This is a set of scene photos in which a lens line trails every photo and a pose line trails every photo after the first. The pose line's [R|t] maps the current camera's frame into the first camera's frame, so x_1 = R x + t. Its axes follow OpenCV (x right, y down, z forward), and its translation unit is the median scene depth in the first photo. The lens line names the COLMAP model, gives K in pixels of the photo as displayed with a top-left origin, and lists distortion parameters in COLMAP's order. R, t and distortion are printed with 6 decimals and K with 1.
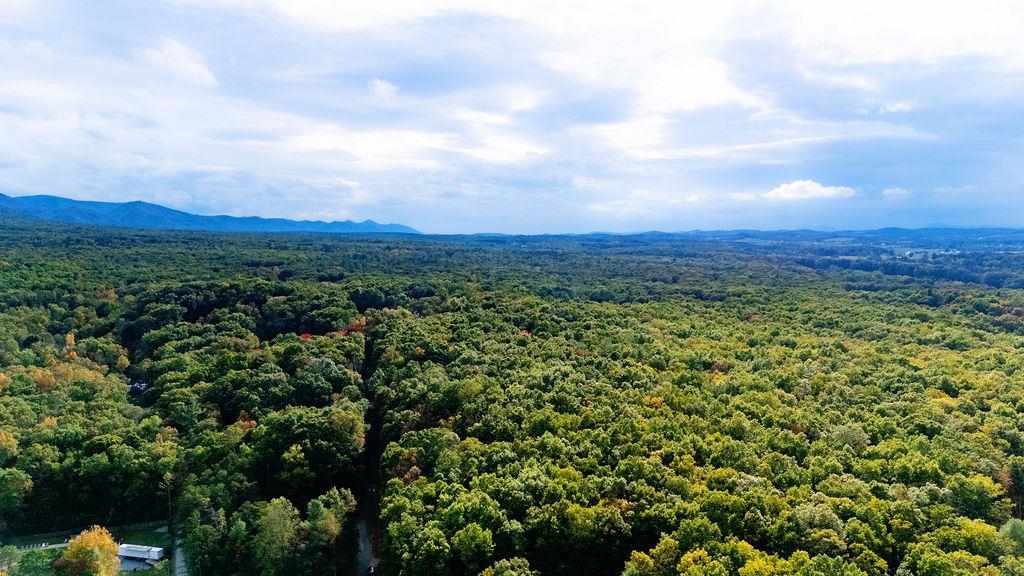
lens RADIAL K [[752.8, 0, 510.3], [0, 752.8, 291.2], [0, 0, 1]] dist [0.073551, -0.073765]
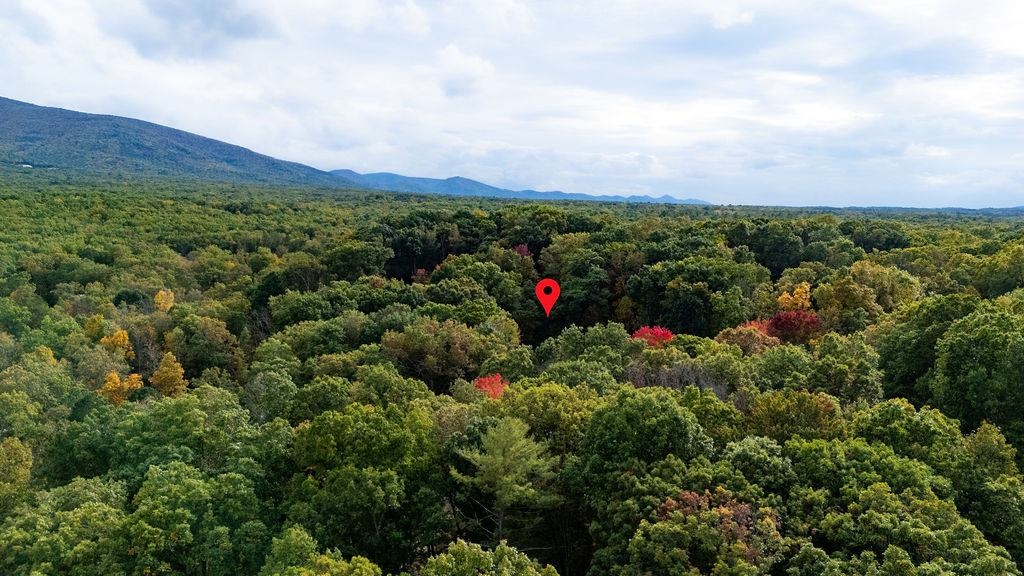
lens RADIAL K [[752.8, 0, 512.5], [0, 752.8, 285.3], [0, 0, 1]] dist [0.073551, -0.073765]
pose [[0.928996, 0.045064, -0.367336, -0.163035], [-0.036893, 0.998891, 0.029239, 0.025777], [0.368247, -0.013611, 0.929629, 0.533427]]
